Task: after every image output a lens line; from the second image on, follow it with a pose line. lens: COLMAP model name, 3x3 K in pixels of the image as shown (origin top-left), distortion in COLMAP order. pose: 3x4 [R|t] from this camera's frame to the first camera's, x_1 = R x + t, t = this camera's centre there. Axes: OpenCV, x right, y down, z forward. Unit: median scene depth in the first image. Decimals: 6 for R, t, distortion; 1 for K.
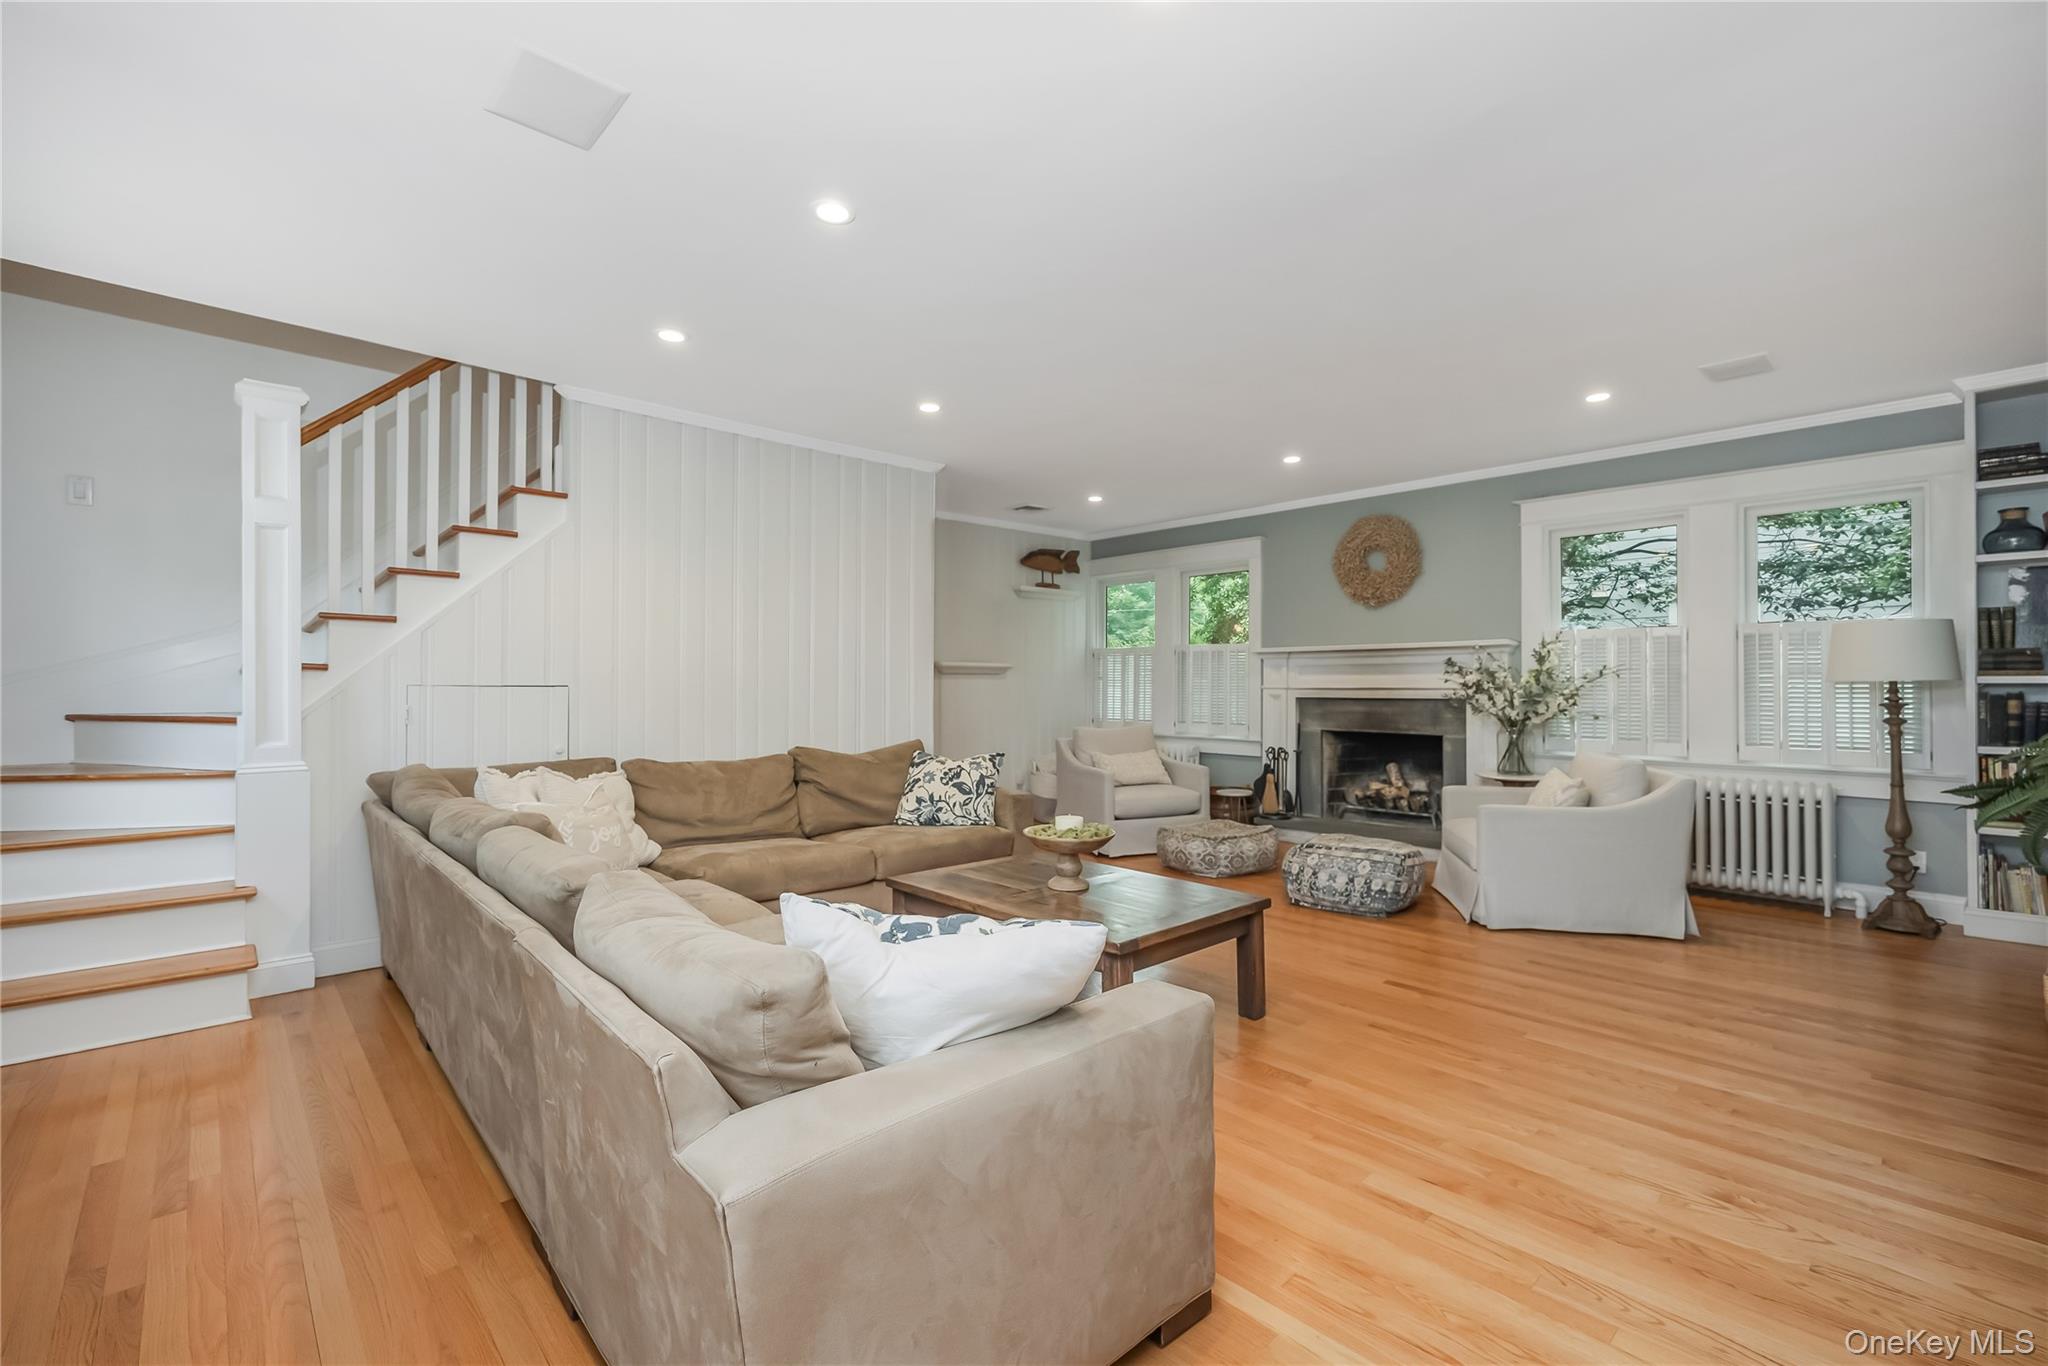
lens RADIAL K [[885.5, 0, 1033.5], [0, 885.5, 682.6], [0, 0, 1]] dist [-0.005210, -0.000390]
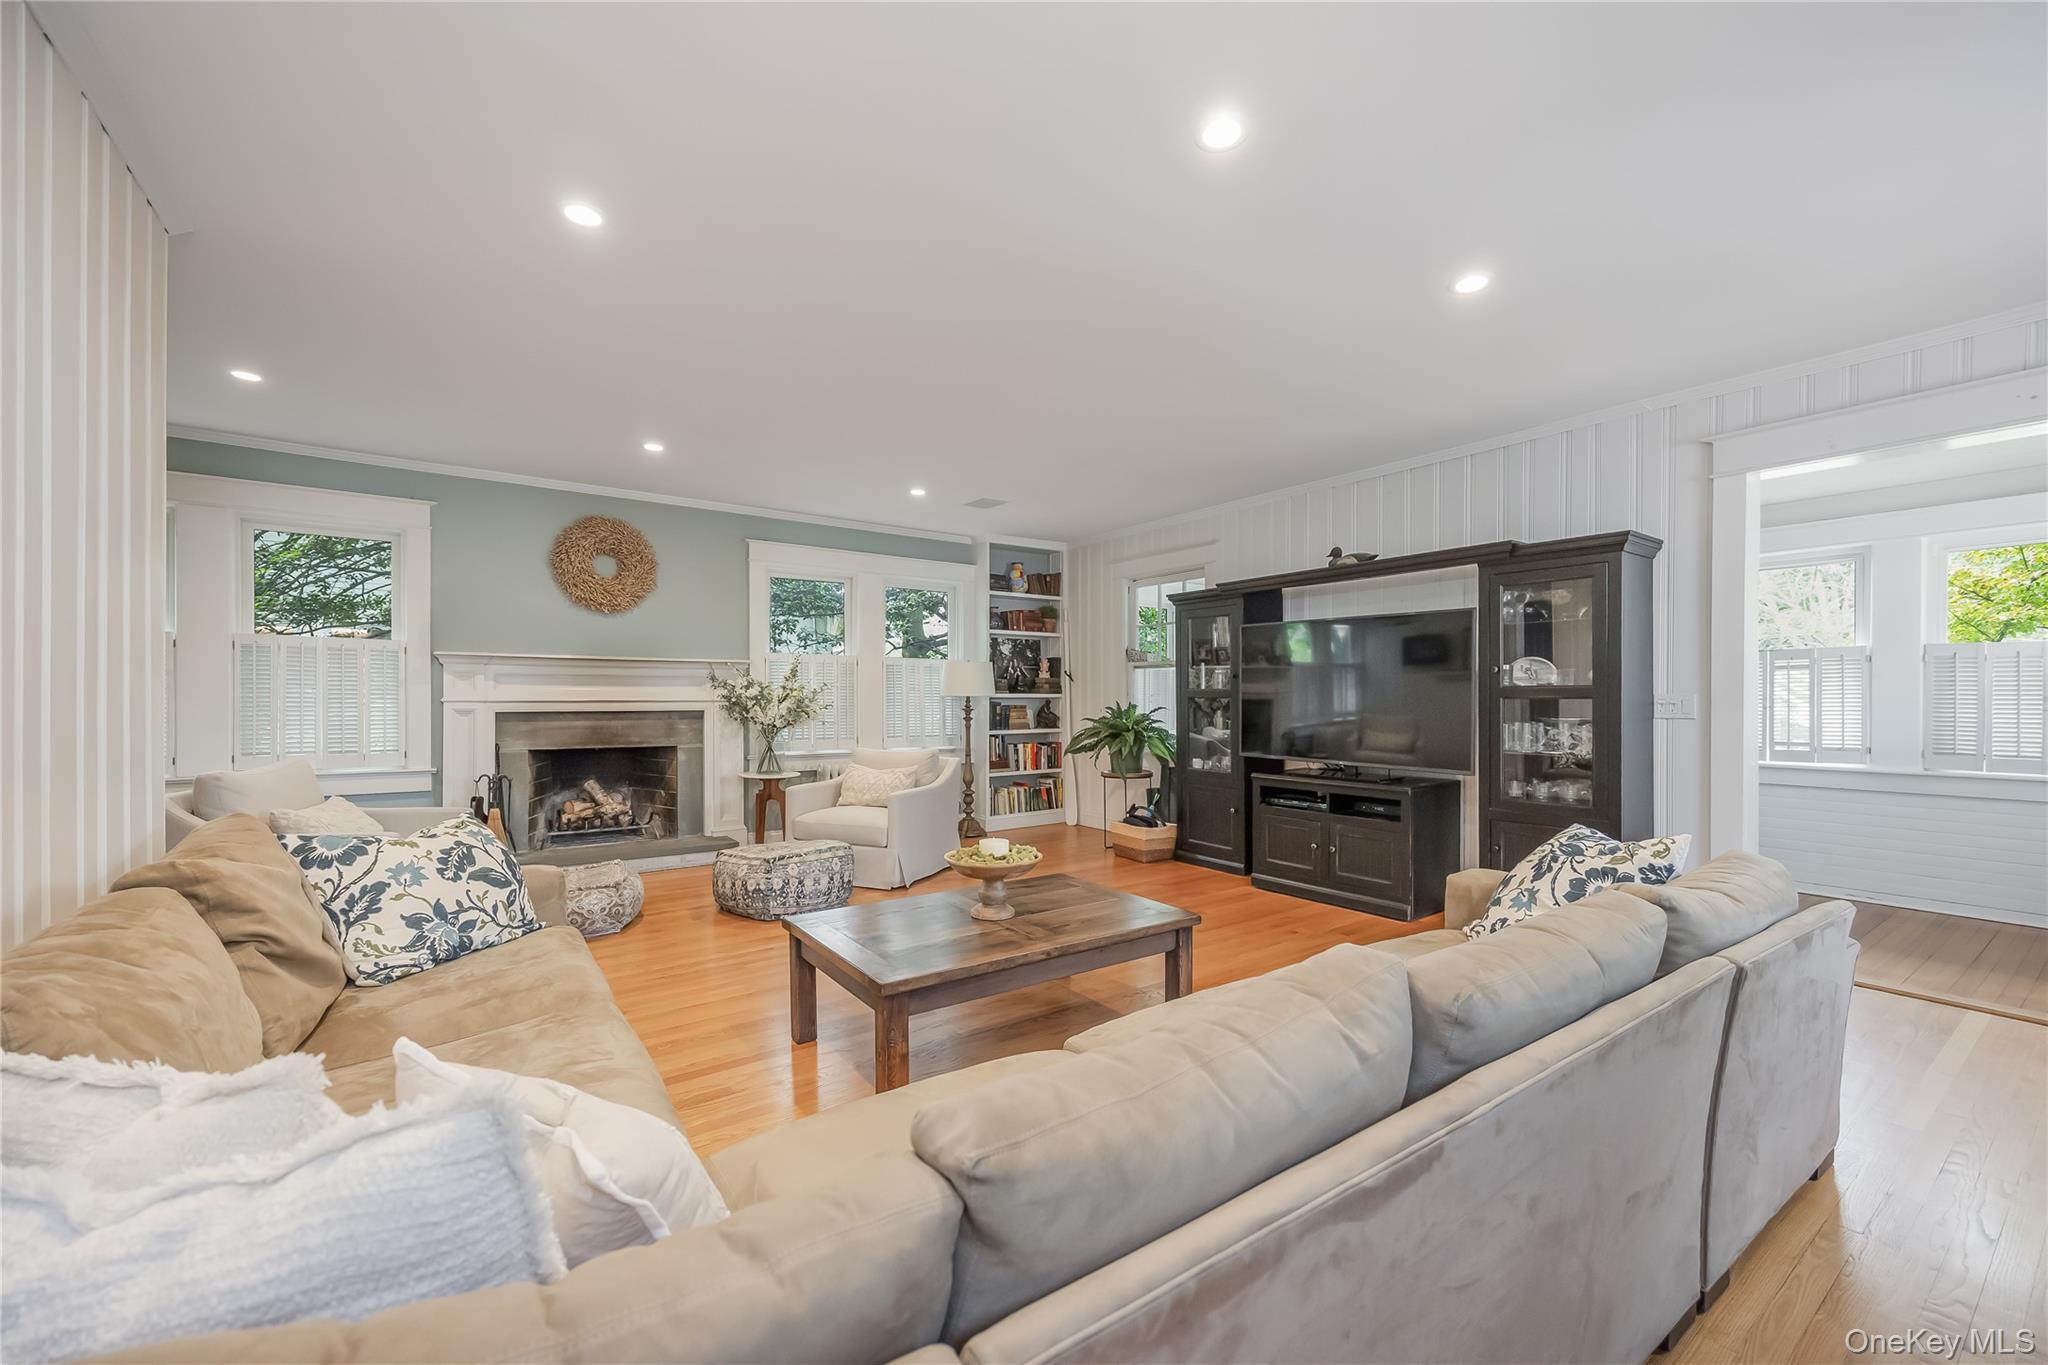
lens RADIAL K [[821.1, 0, 1018.7], [0, 821.1, 694.1], [0, 0, 1]] dist [0.006891, -0.000058]
pose [[0.140805, 0.004358, 0.990028, -0.544357], [-0.005173, 0.999980, -0.003666, 0.000337], [-0.990024, -0.004606, 0.140825, 0.570946]]
